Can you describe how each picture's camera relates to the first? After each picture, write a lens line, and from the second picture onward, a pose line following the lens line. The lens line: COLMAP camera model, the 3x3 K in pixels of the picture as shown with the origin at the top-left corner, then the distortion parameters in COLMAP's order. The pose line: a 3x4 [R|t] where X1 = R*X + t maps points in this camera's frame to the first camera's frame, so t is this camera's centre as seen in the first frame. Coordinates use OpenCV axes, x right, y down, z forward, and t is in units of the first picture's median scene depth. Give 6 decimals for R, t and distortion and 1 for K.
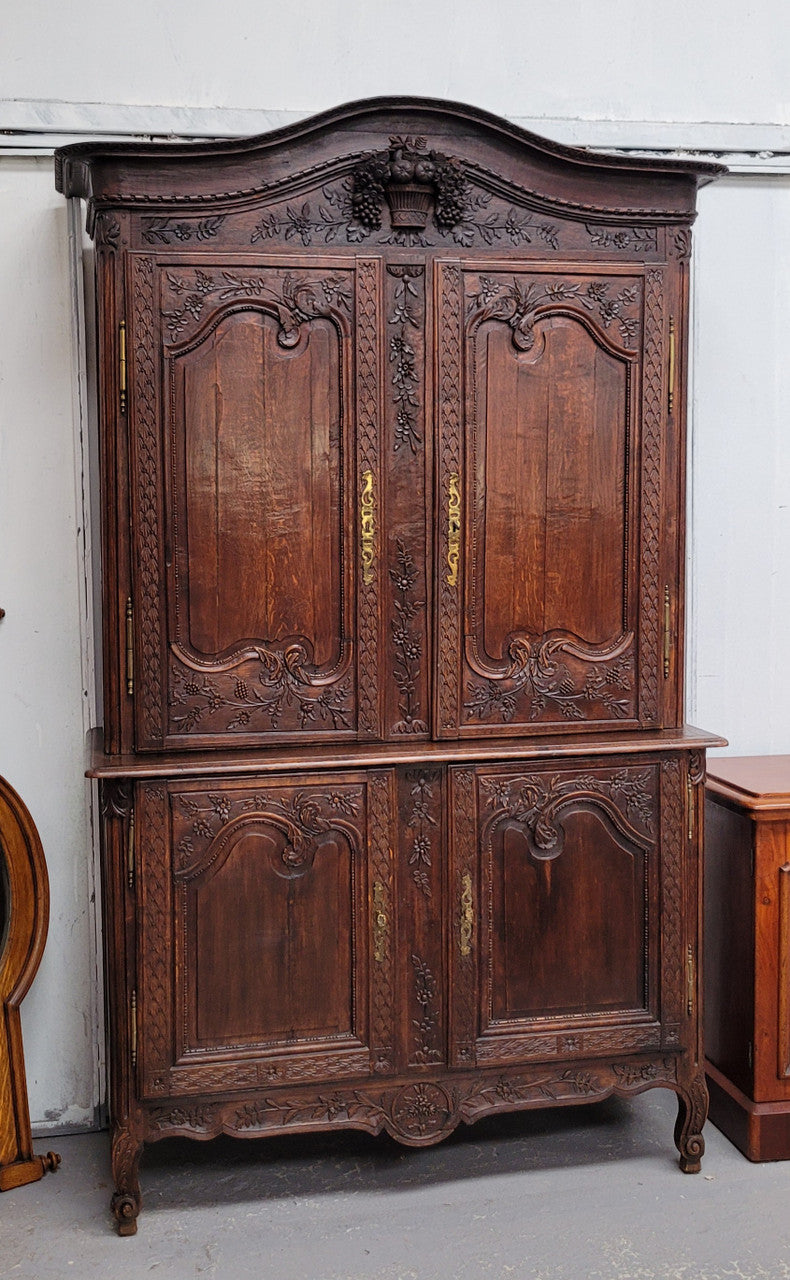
lens RADIAL K [[1448.7, 0, 371.9], [0, 1448.7, 588.8], [0, 0, 1]] dist [0.034535, 0.074965]
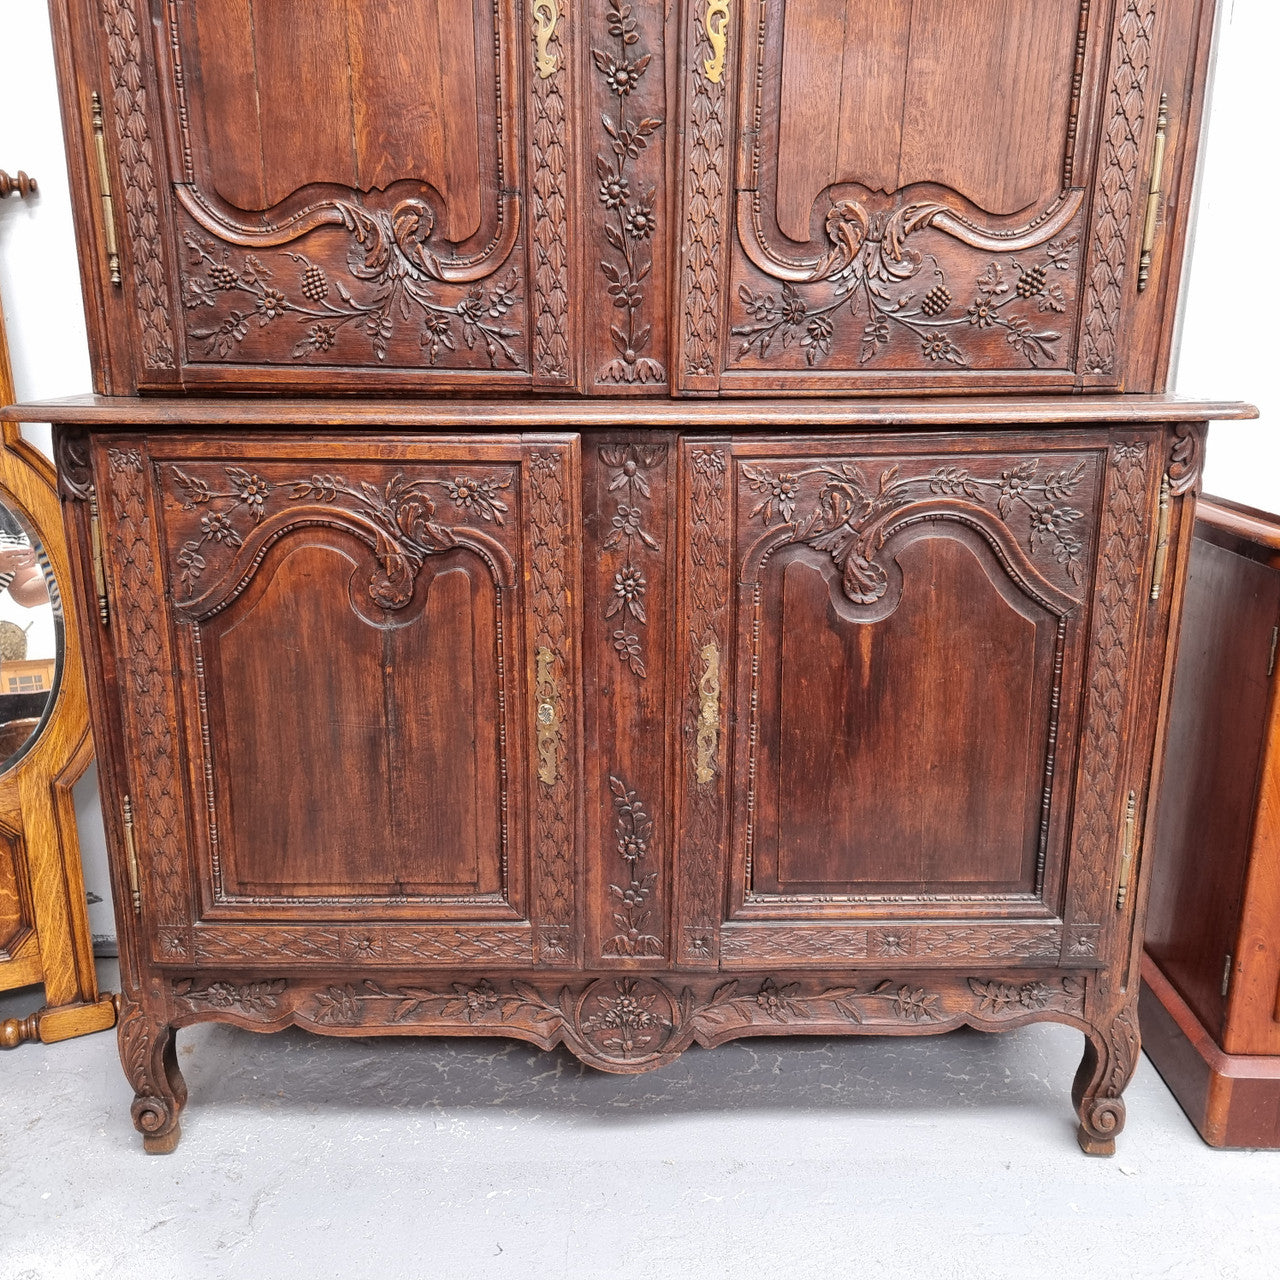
lens RADIAL K [[1202.2, 0, 643.7], [0, 1202.2, 633.3], [0, 0, 1]] dist [0.086721, -0.077564]
pose [[0.980535, 0.061568, -0.186442, 0.123606], [-0.024395, 0.980408, 0.195460, 0.104832], [0.194823, -0.187107, 0.962826, 0.551030]]
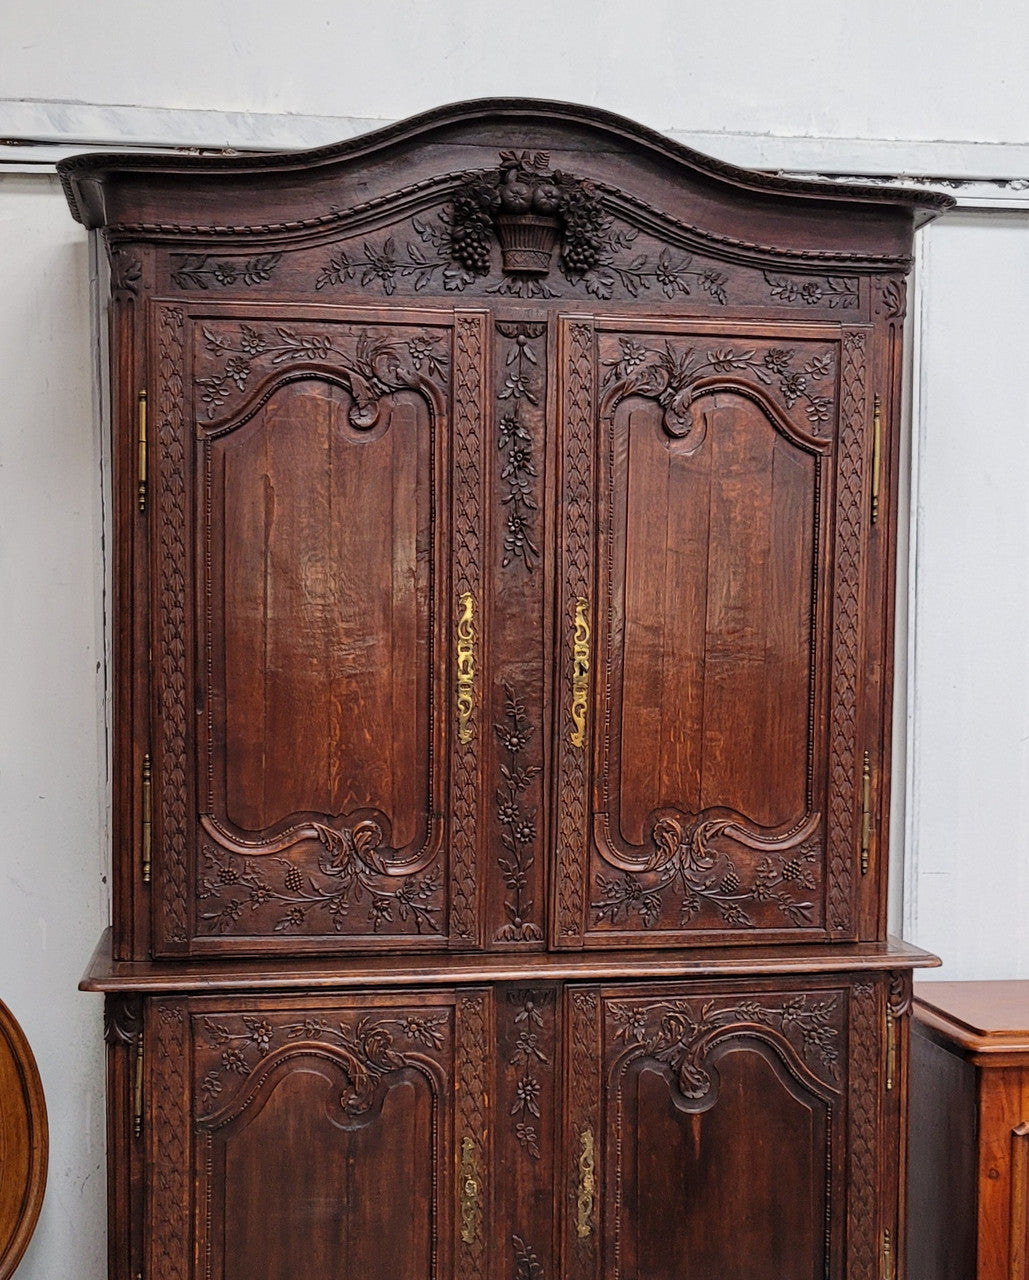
lens RADIAL K [[1861.2, 0, 546.2], [0, 1861.2, 740.7], [0, 0, 1]] dist [0.032619, 0.090043]
pose [[0.999477, 0.018160, -0.026755, 0.065518], [-0.018318, 0.999816, -0.005666, 0.000541], [0.026647, 0.006153, 0.999626, 0.029430]]
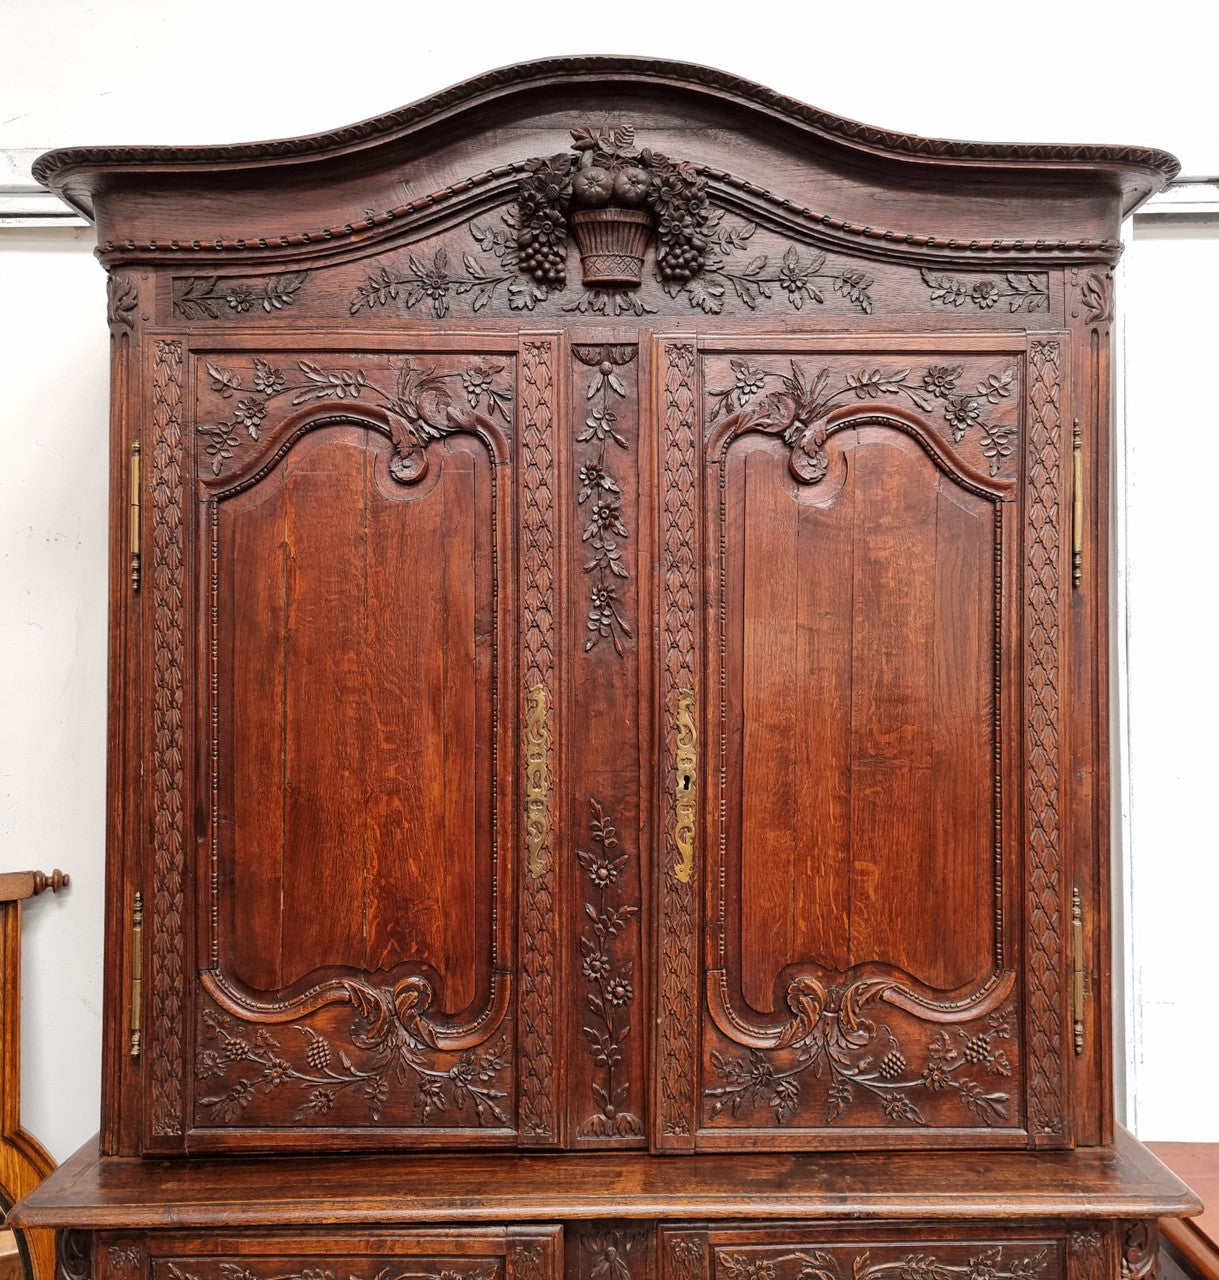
lens RADIAL K [[1192.8, 0, 629.2], [0, 1192.8, 636.9], [0, 0, 1]] dist [0.088543, -0.085271]
pose [[0.982811, 0.003053, -0.184588, 0.123637], [-0.018306, 0.996547, -0.080984, -0.061488], [0.183704, 0.082971, 0.979474, 0.518619]]
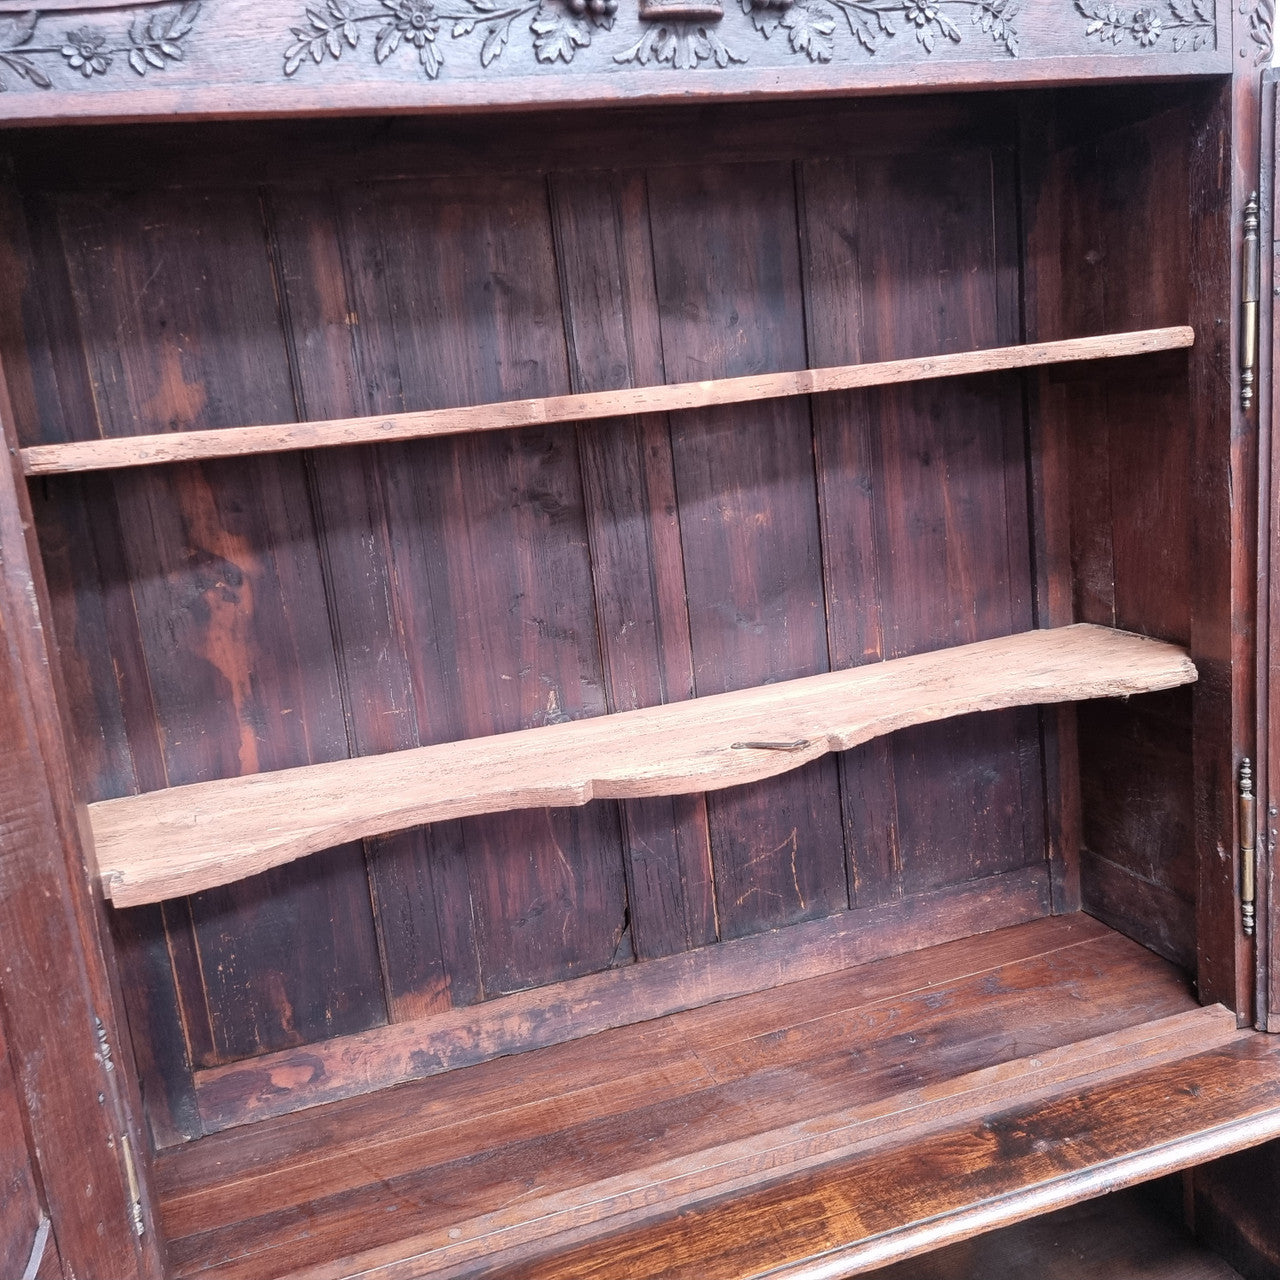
lens RADIAL K [[1202.2, 0, 643.7], [0, 1202.2, 633.3], [0, 0, 1]] dist [0.086721, -0.077564]
pose [[0.989082, -0.112536, 0.095147, -0.036429], [0.101126, 0.987940, 0.117252, -0.119774], [-0.107195, -0.106350, 0.988534, 0.641522]]
